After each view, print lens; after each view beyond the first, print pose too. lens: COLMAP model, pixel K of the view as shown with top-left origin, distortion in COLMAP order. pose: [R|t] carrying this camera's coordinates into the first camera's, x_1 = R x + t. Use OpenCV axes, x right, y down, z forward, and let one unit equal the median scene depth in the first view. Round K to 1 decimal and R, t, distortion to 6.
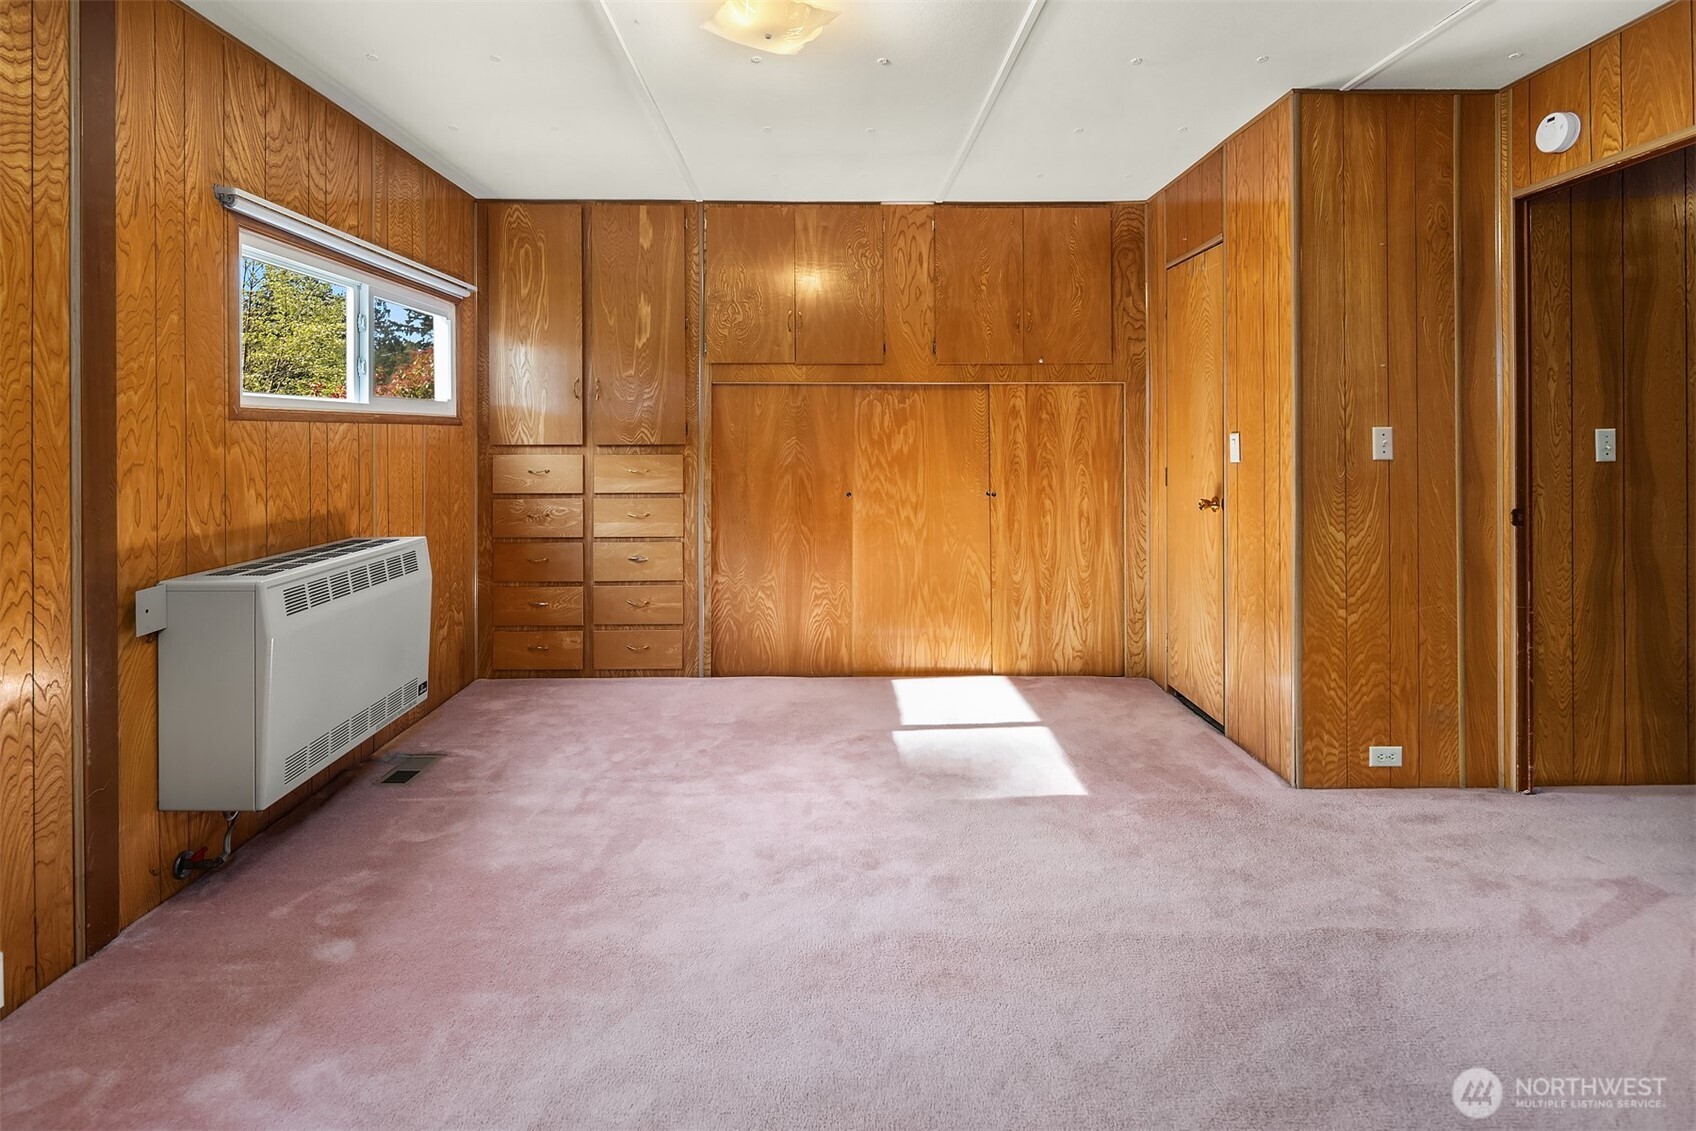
lens RADIAL K [[843.1, 0, 827.7], [0, 843.1, 412.2], [0, 0, 1]] dist [0.001489, -0.003802]
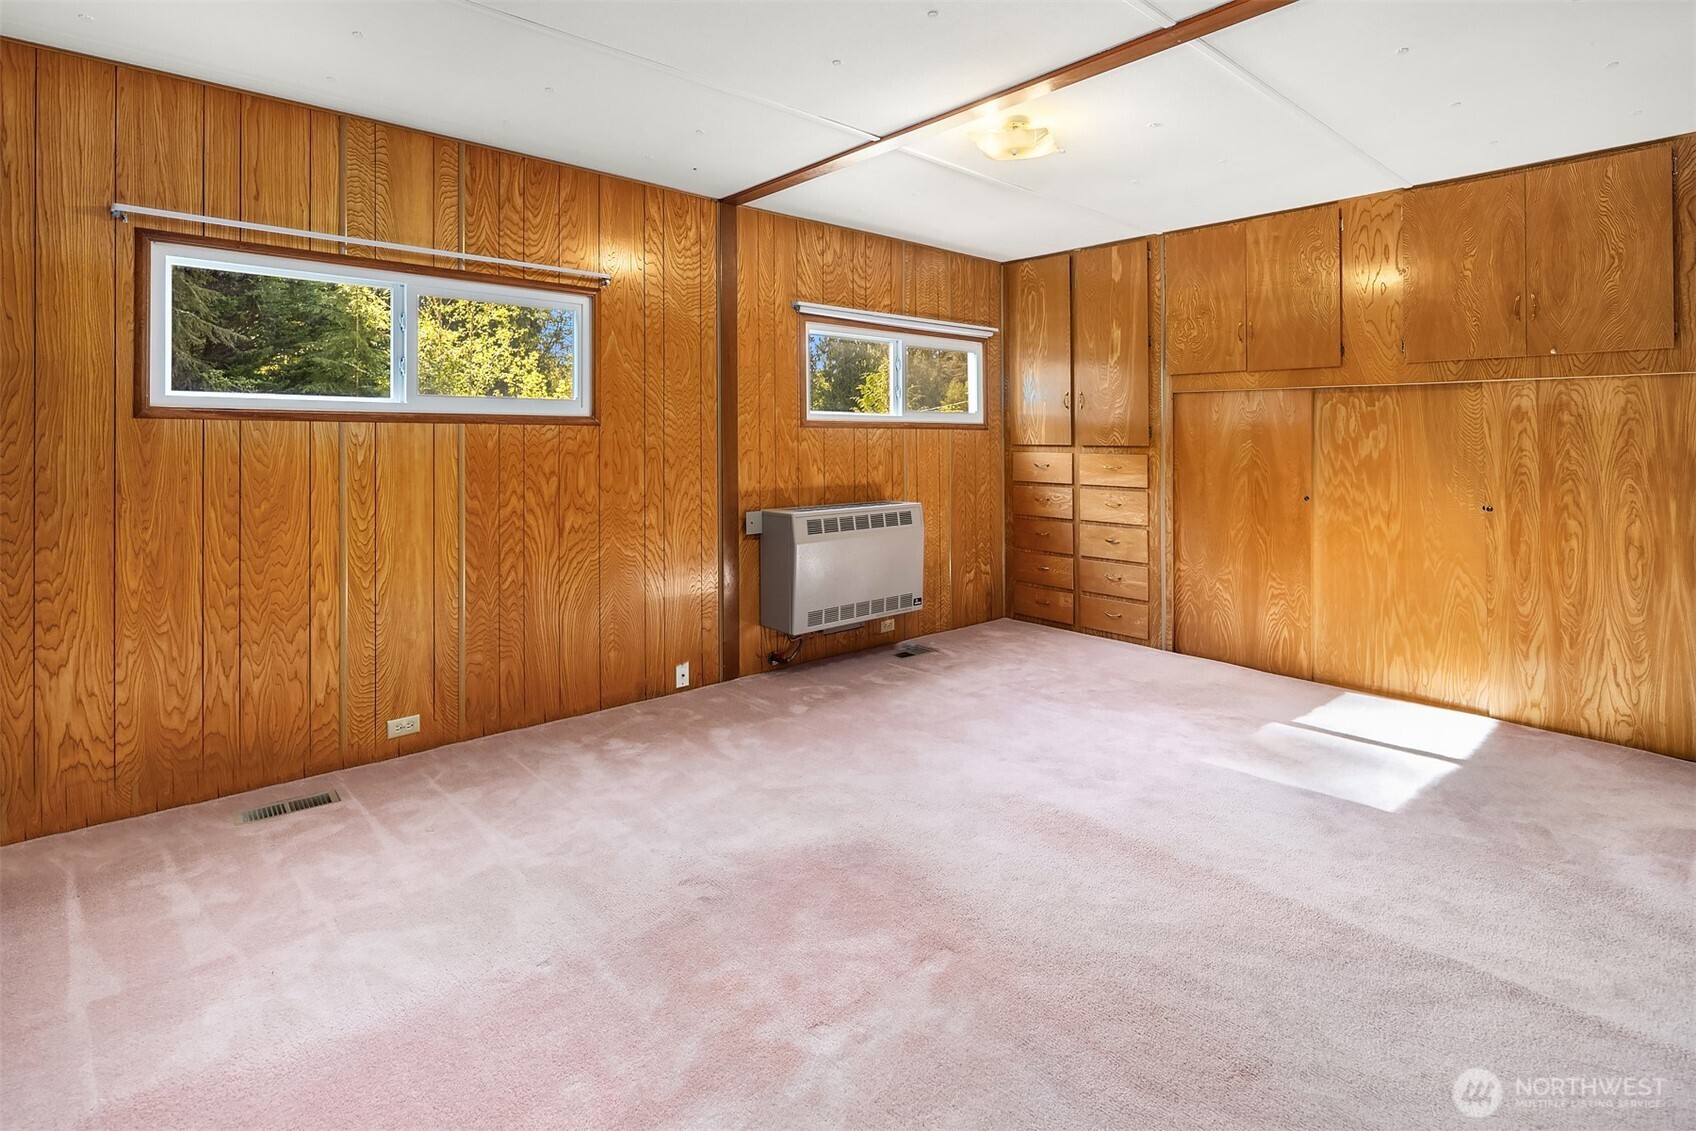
lens RADIAL K [[843.1, 0, 842.0], [0, 843.1, 405.9], [0, 0, 1]] dist [0.001489, -0.003802]
pose [[0.647417, -0.022346, -0.761808, 0.438077], [0.013364, 0.999749, -0.017969, -0.001928], [0.762019, 0.001453, 0.647553, -0.070279]]
